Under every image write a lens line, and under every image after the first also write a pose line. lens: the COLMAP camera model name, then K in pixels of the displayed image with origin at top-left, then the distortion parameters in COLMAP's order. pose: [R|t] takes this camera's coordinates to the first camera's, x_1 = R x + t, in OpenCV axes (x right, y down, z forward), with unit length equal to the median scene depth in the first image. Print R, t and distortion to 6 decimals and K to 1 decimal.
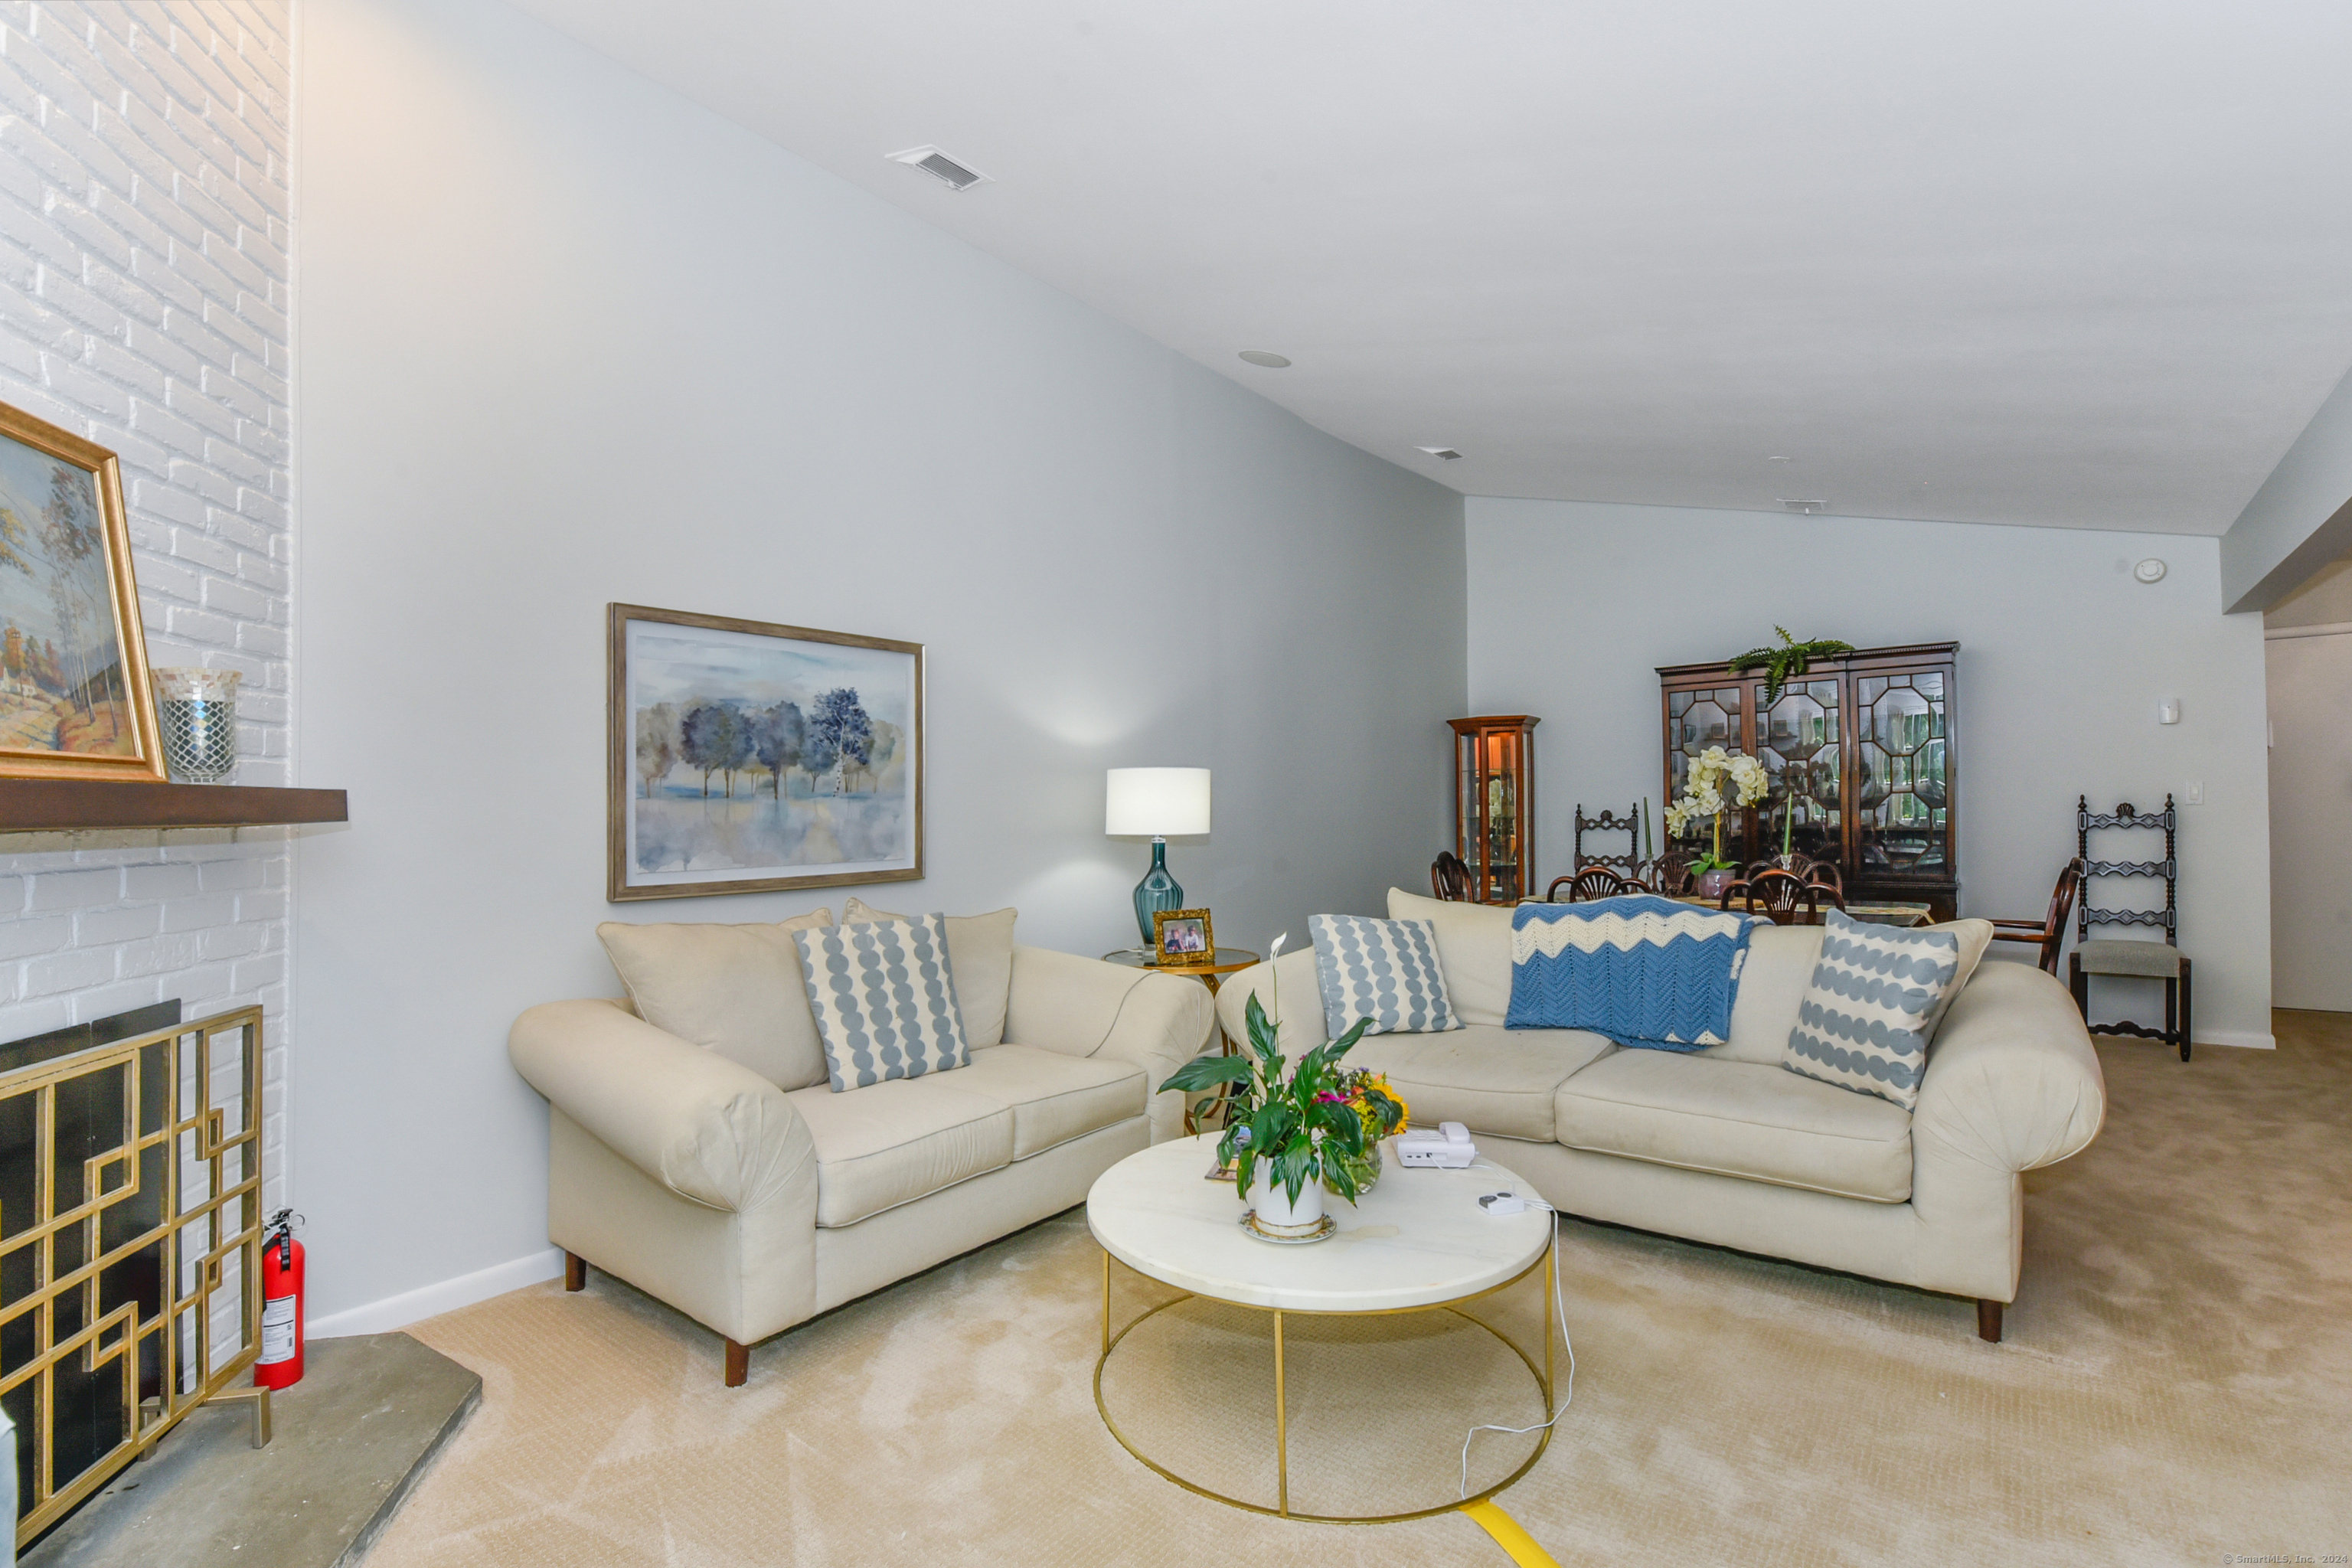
lens RADIAL K [[1075.3, 0, 1176.0], [0, 1075.3, 784.0], [0, 0, 1]] dist [-0.002055, -0.000697]
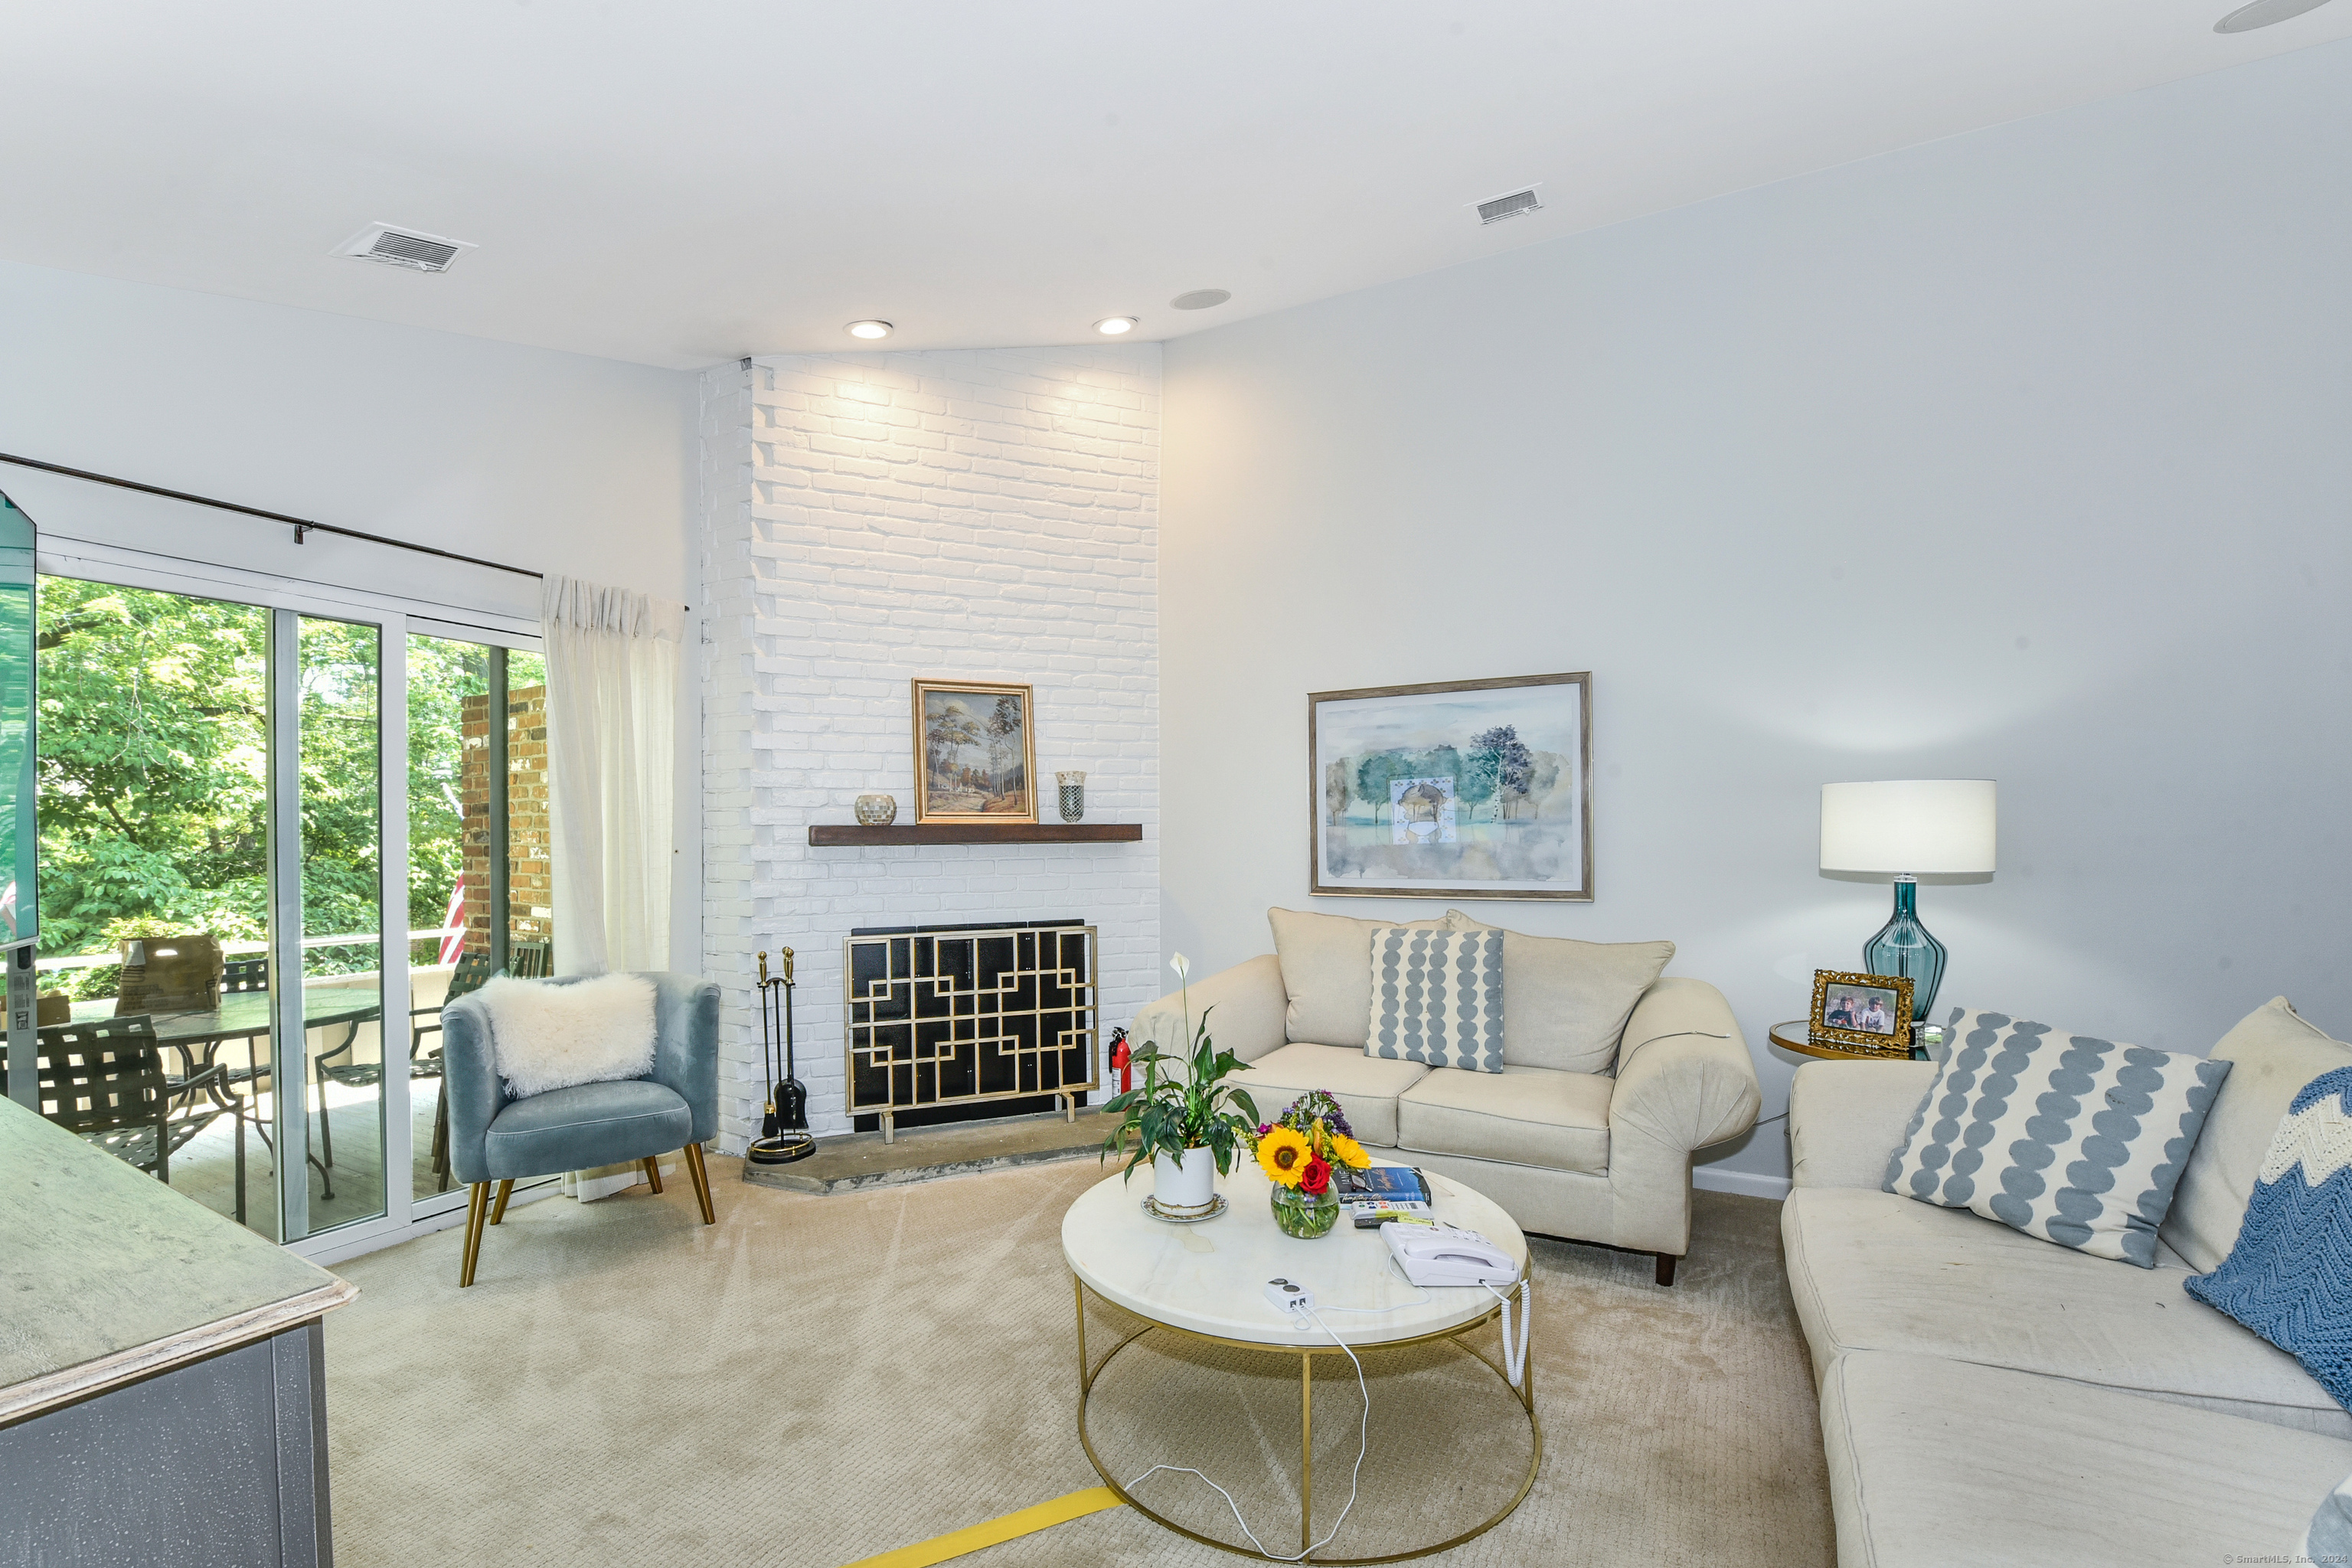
lens RADIAL K [[1030.0, 0, 1176.3], [0, 1030.0, 842.0], [0, 0, 1]] dist [0.034234, -0.000008]
pose [[0.193869, 0.019705, -0.980829, 0.716906], [0.026999, 0.999312, 0.025413, -0.004865], [0.980656, -0.031408, 0.193204, 0.466036]]
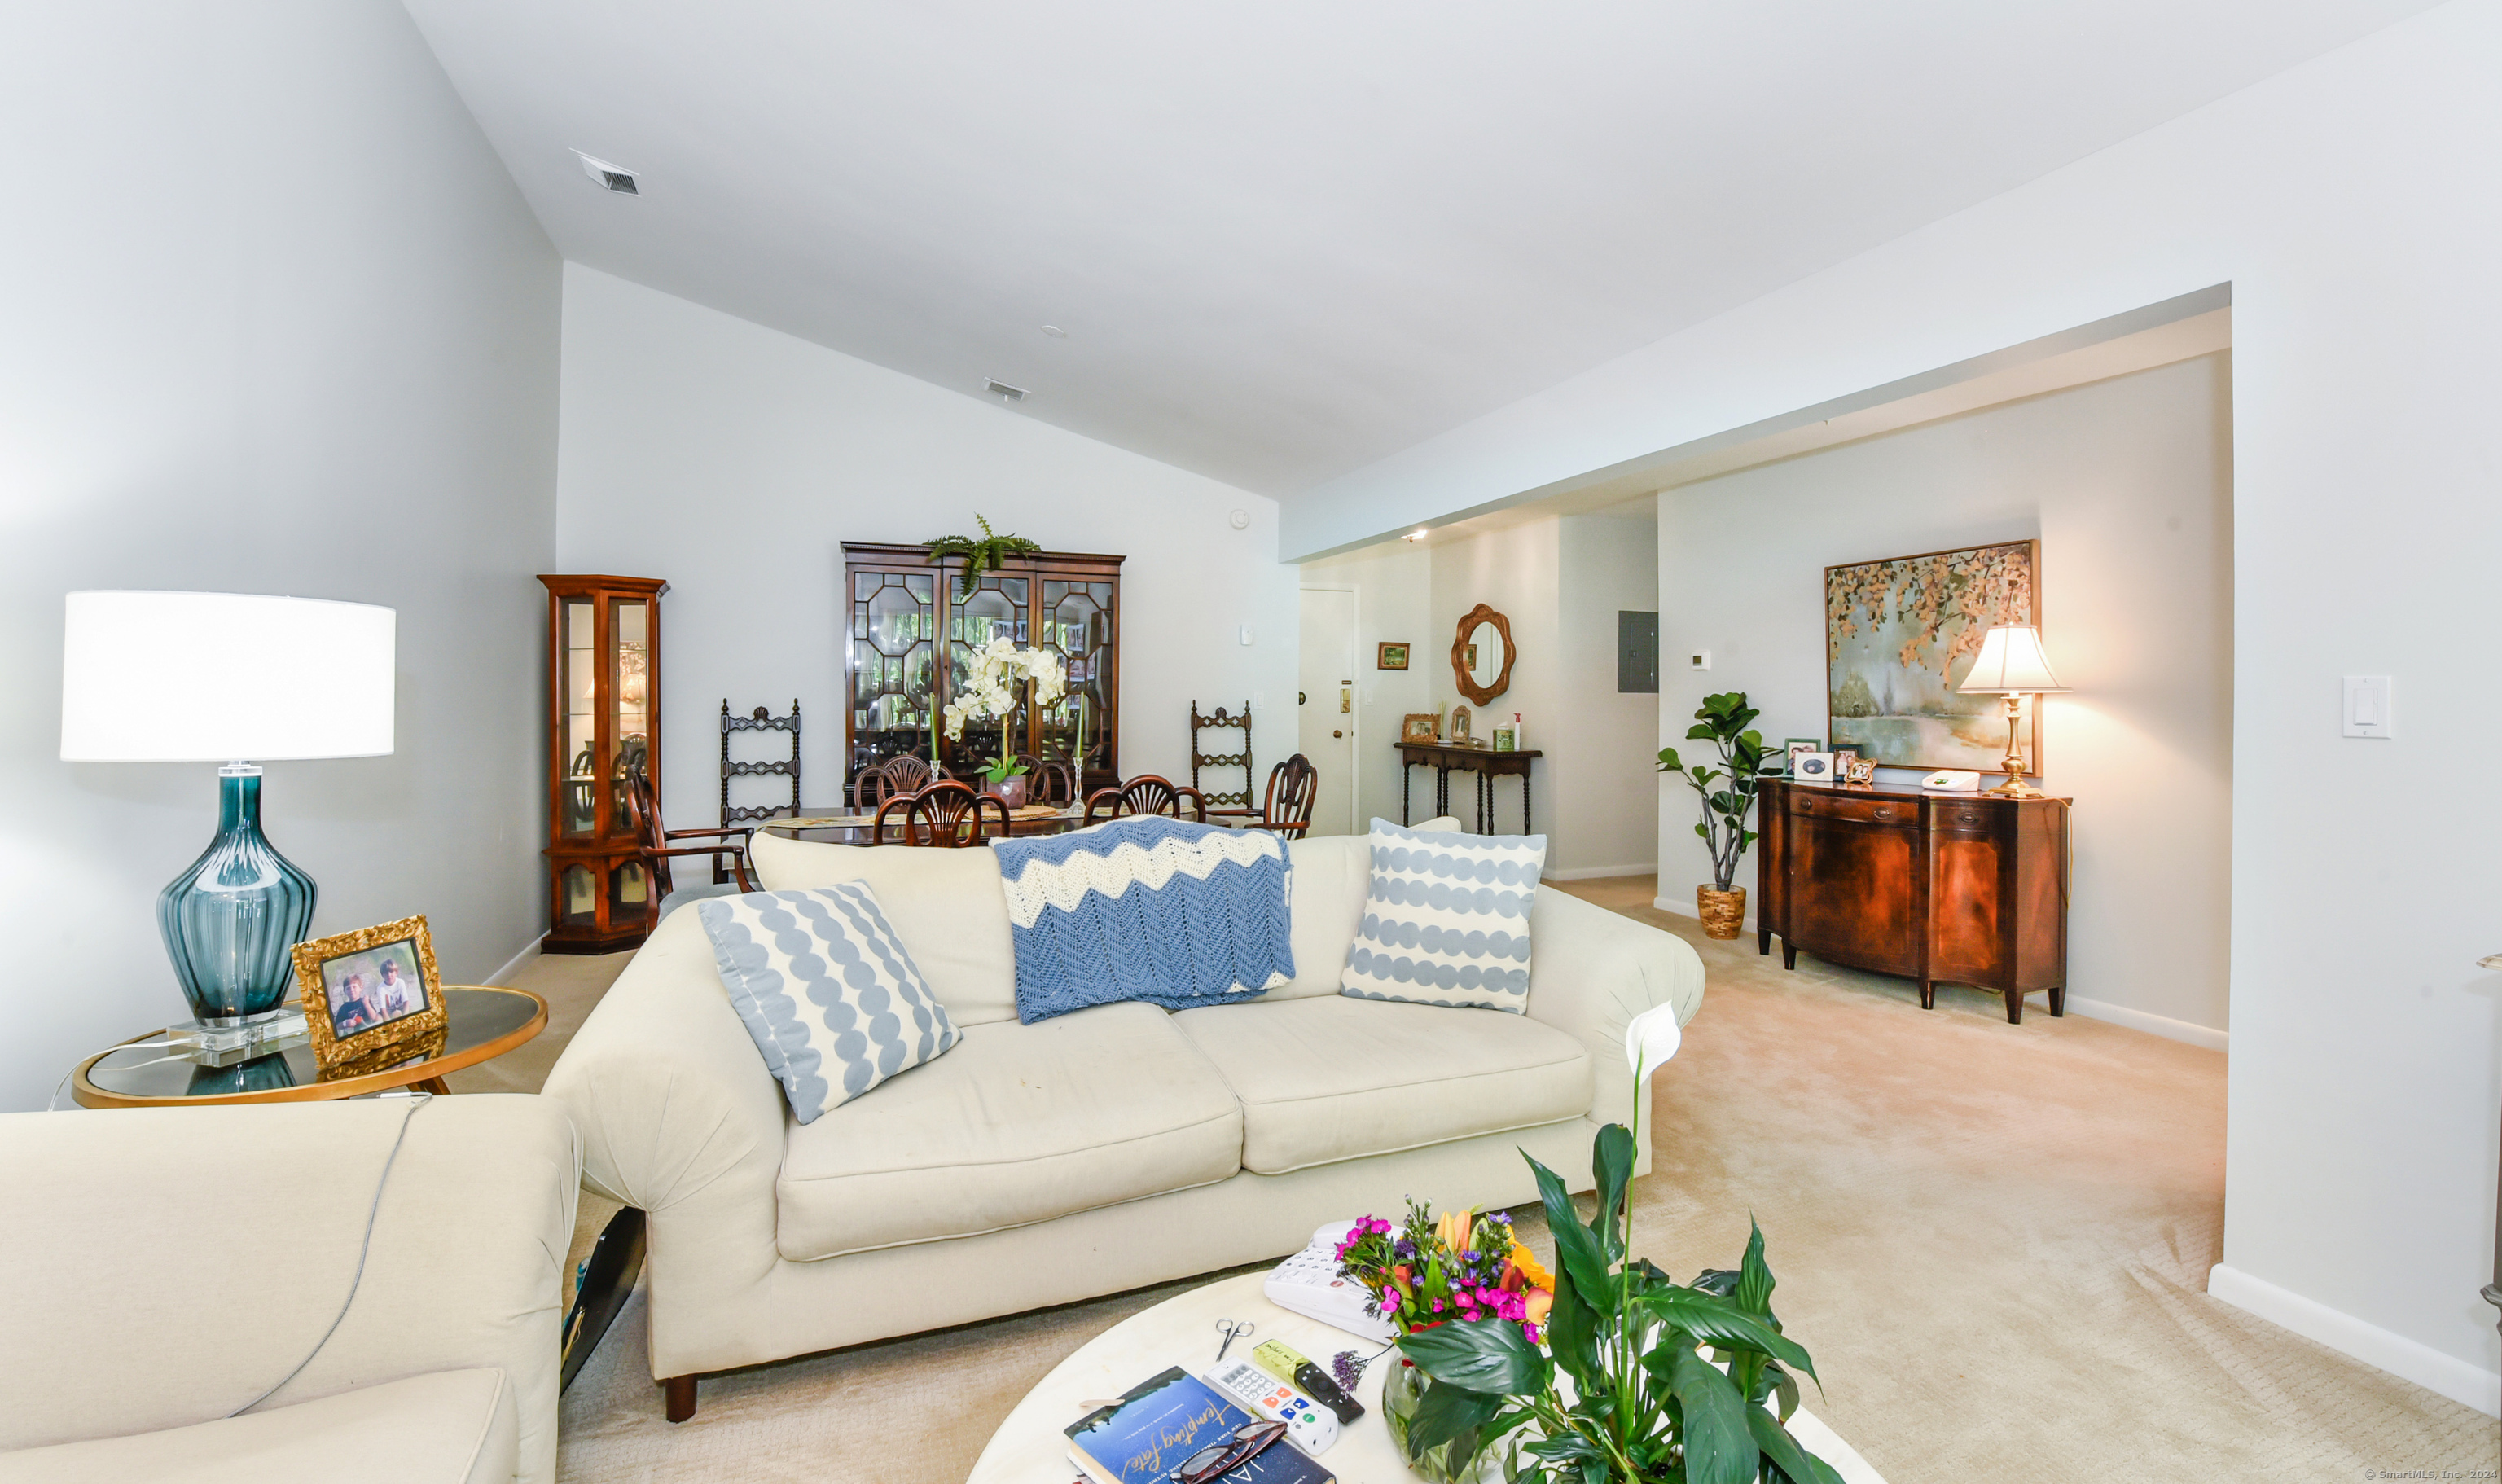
lens RADIAL K [[1034.0, 0, 1262.6], [0, 1034.0, 752.8], [0, 0, 1]] dist [-0.036526, -0.000142]
pose [[0.487634, -0.028067, 0.872597, -0.197910], [-0.032757, 0.998191, 0.050412, 0.014508], [-0.872434, -0.053166, 0.485832, 0.563776]]
